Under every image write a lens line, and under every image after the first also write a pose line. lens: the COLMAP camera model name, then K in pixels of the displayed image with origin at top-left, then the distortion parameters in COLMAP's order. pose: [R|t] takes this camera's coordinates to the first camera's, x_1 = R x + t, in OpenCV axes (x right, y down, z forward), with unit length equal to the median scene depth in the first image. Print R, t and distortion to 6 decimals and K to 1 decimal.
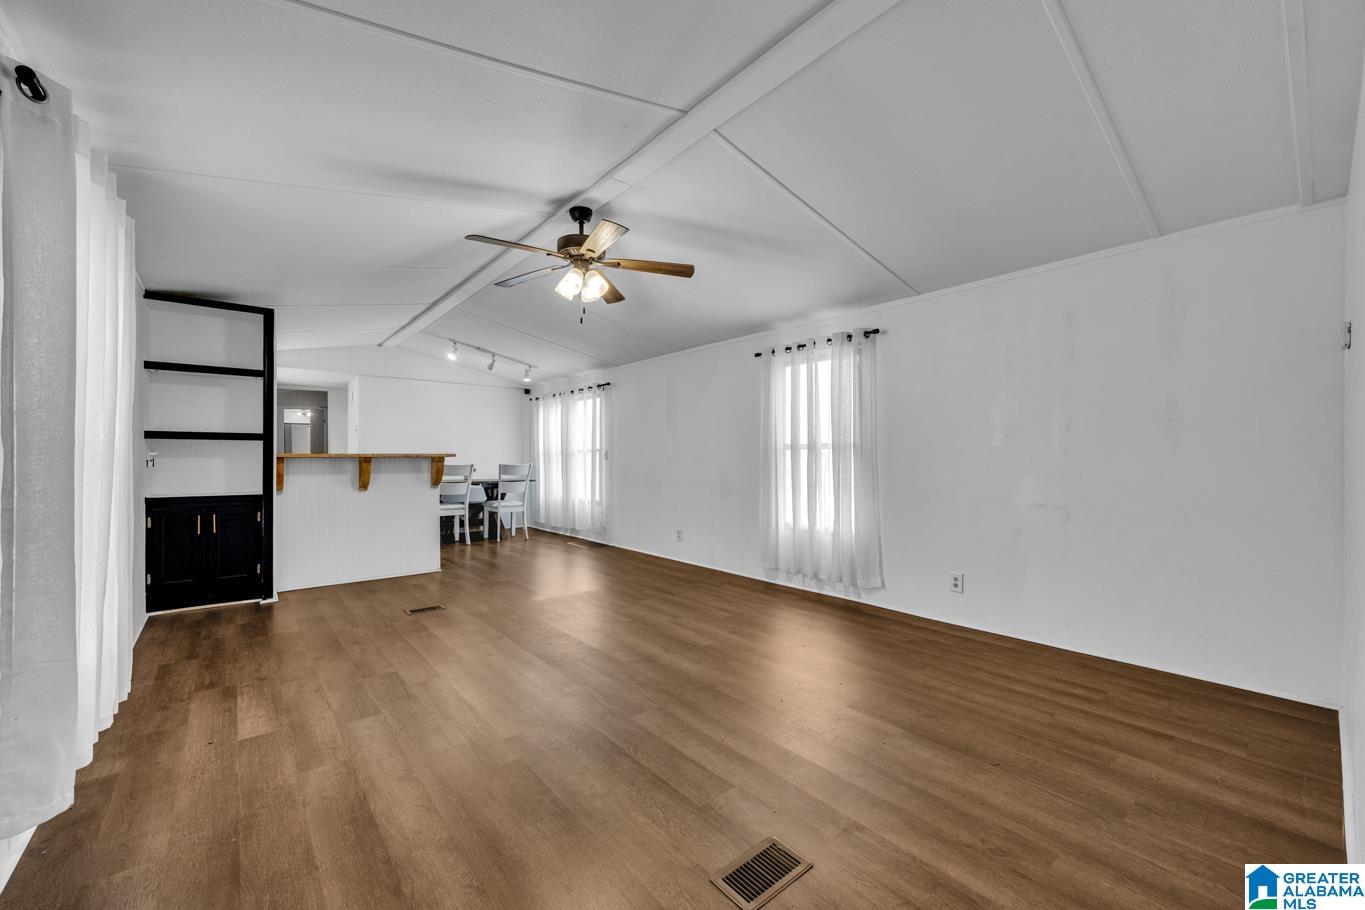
lens RADIAL K [[535.0, 0, 680.2], [0, 535.0, 459.0], [0, 0, 1]] dist [-0.000864, -0.000107]
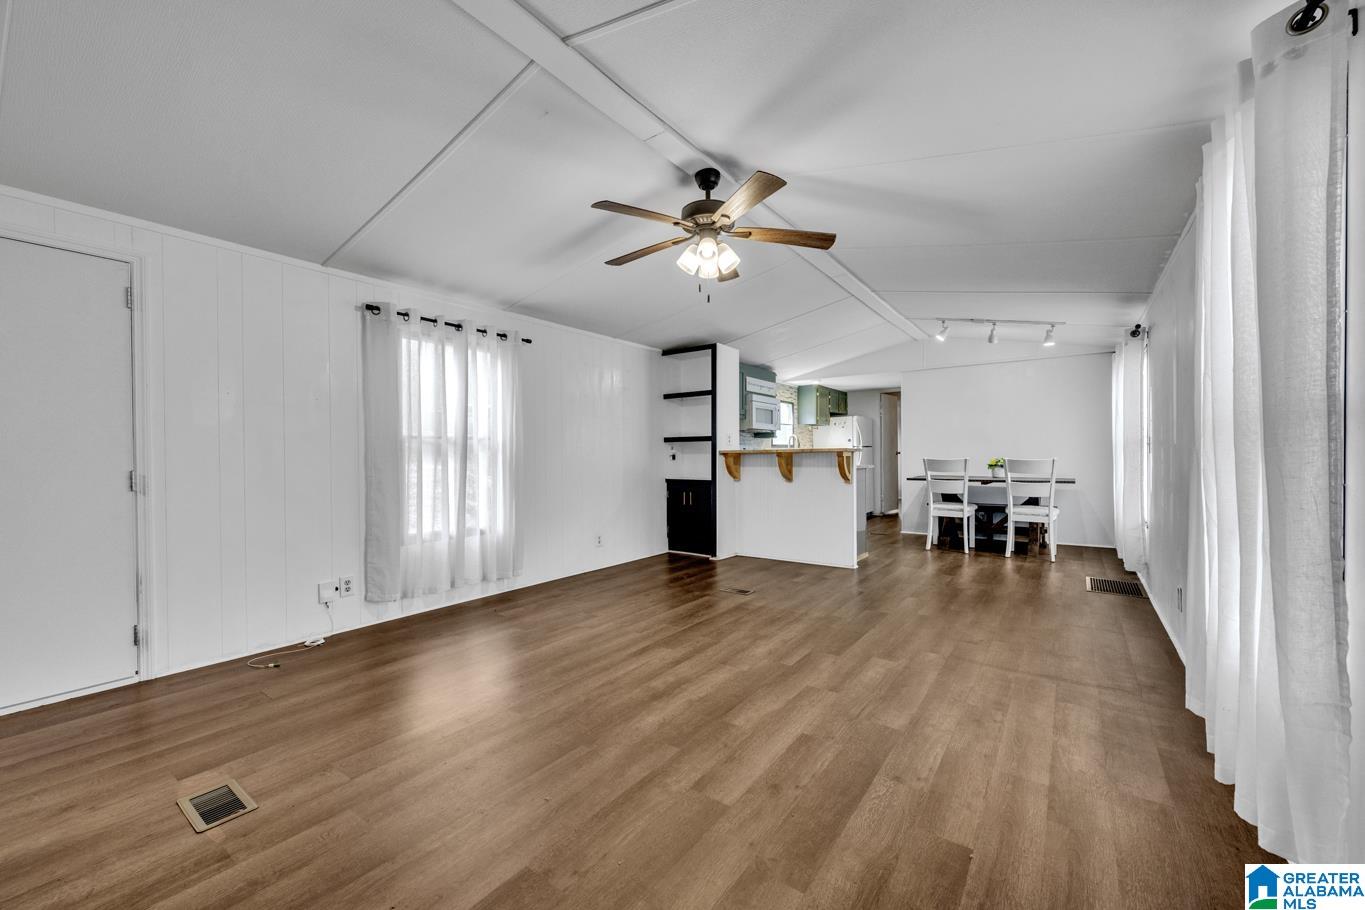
lens RADIAL K [[535.0, 0, 680.2], [0, 535.0, 459.0], [0, 0, 1]] dist [-0.000864, -0.000107]
pose [[0.248220, 0.004912, -0.968691, 0.540424], [0.007840, 0.999944, 0.007079, 0.001140], [0.968672, -0.009352, 0.248168, 0.592917]]
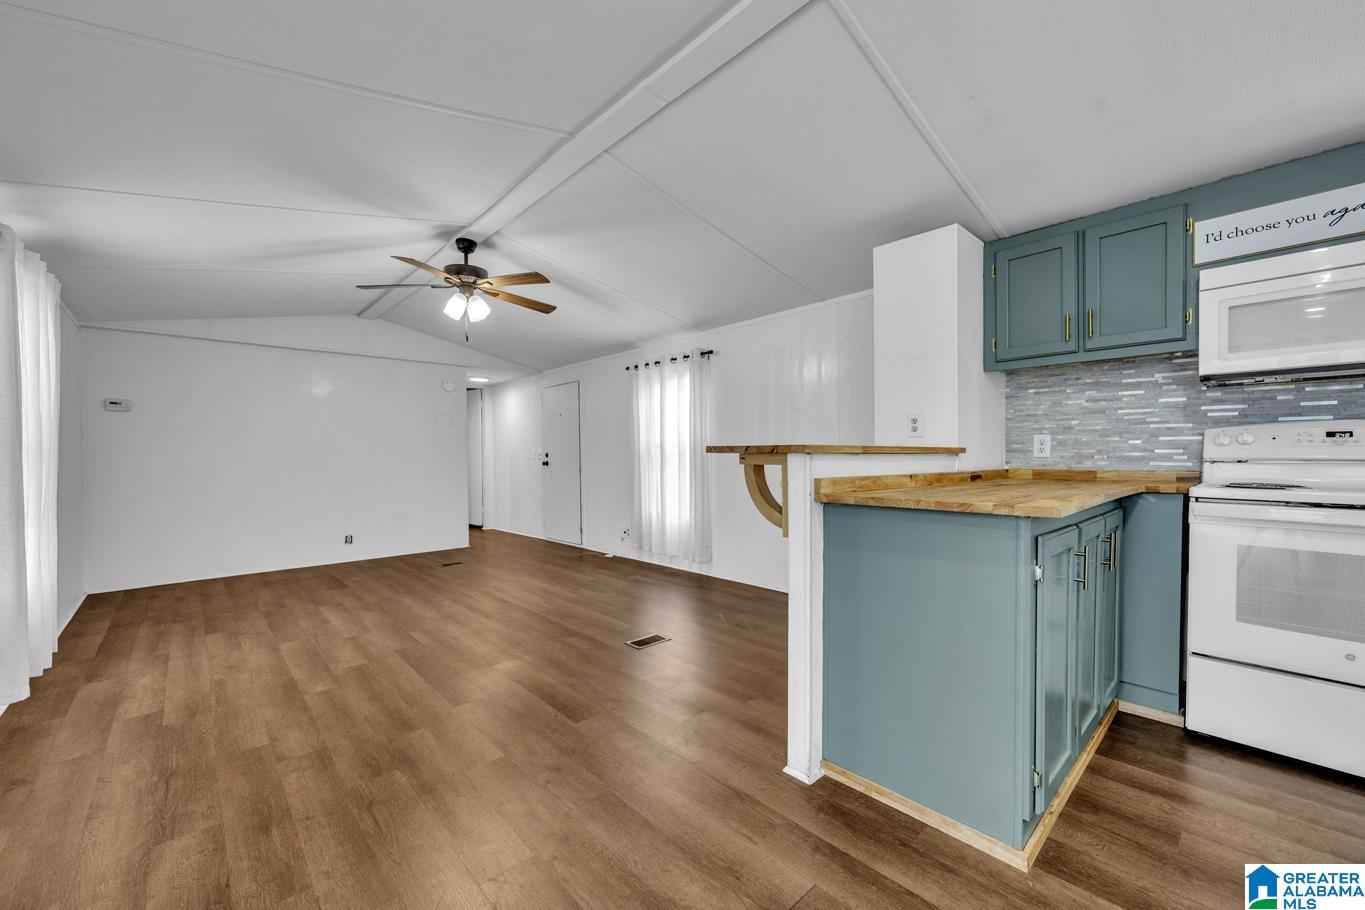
lens RADIAL K [[535.0, 0, 680.2], [0, 535.0, 459.0], [0, 0, 1]] dist [-0.000864, -0.000107]
pose [[-0.998284, 0.008954, -0.057877, -0.458295], [0.008779, 0.999956, 0.003278, -0.000740], [0.057903, 0.002765, -0.998318, 1.751871]]
